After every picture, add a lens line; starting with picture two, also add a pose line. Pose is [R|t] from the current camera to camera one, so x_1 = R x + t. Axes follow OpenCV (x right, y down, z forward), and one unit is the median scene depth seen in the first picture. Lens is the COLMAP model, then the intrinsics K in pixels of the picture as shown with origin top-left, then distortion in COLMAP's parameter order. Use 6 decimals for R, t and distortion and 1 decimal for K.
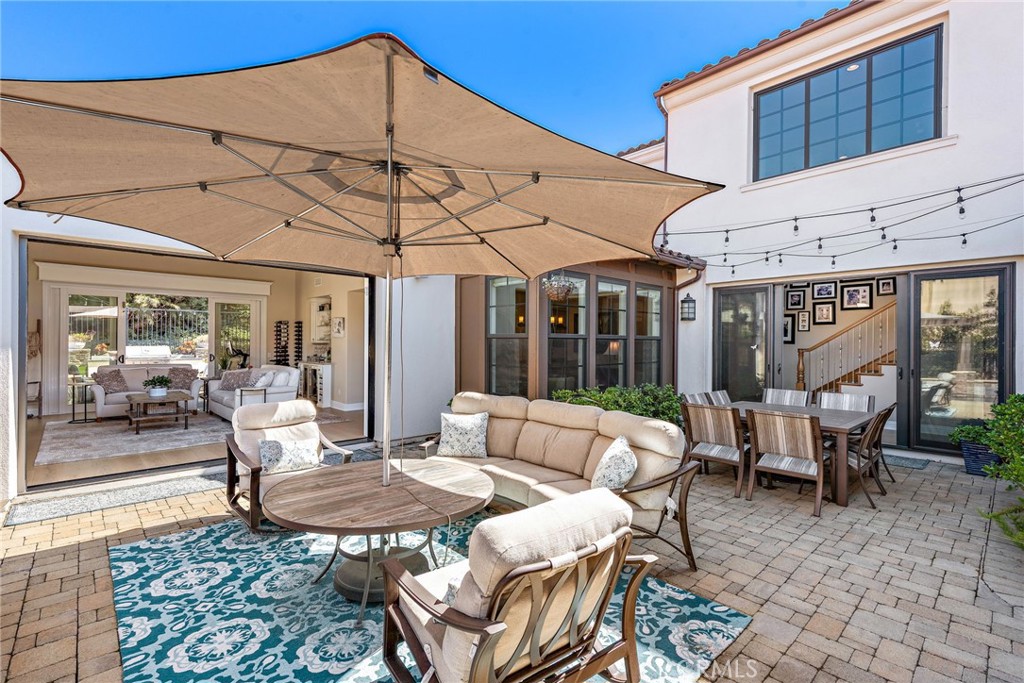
lens RADIAL K [[472.1, 0, 512.0], [0, 472.1, 341.5], [0, 0, 1]] dist [-0.000571, -0.000200]
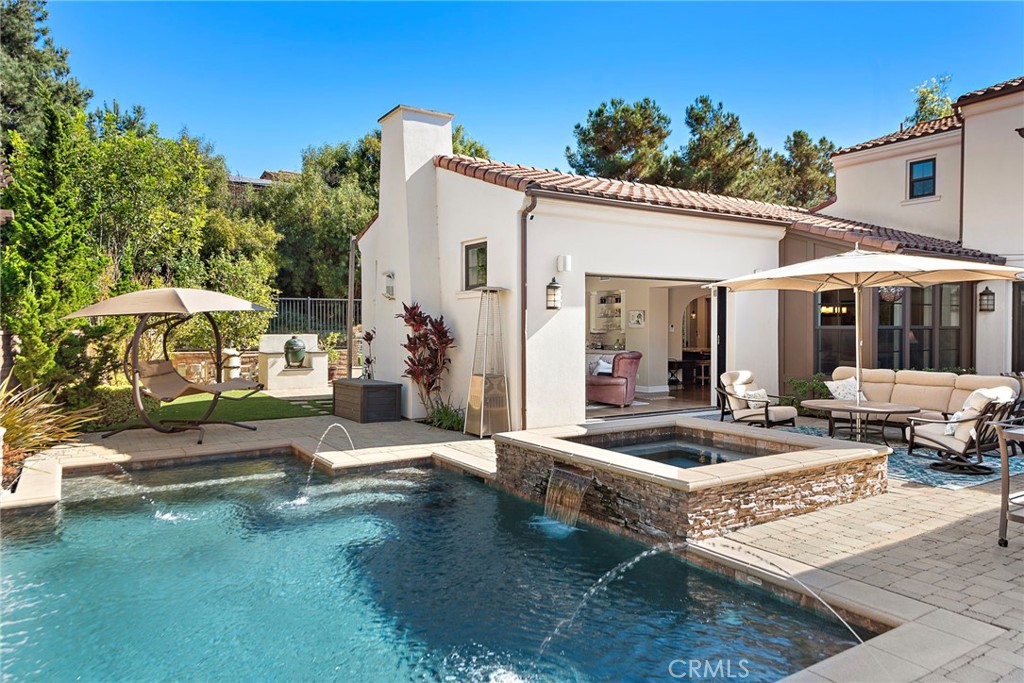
lens RADIAL K [[691.9, 0, 512.2], [0, 691.9, 337.3], [0, 0, 1]] dist [-0.000169, -0.000866]
pose [[0.984571, -0.003336, -0.174956, -0.439620], [0.005771, 0.999893, 0.013412, -0.012222], [0.174893, -0.014214, 0.984485, -0.792175]]
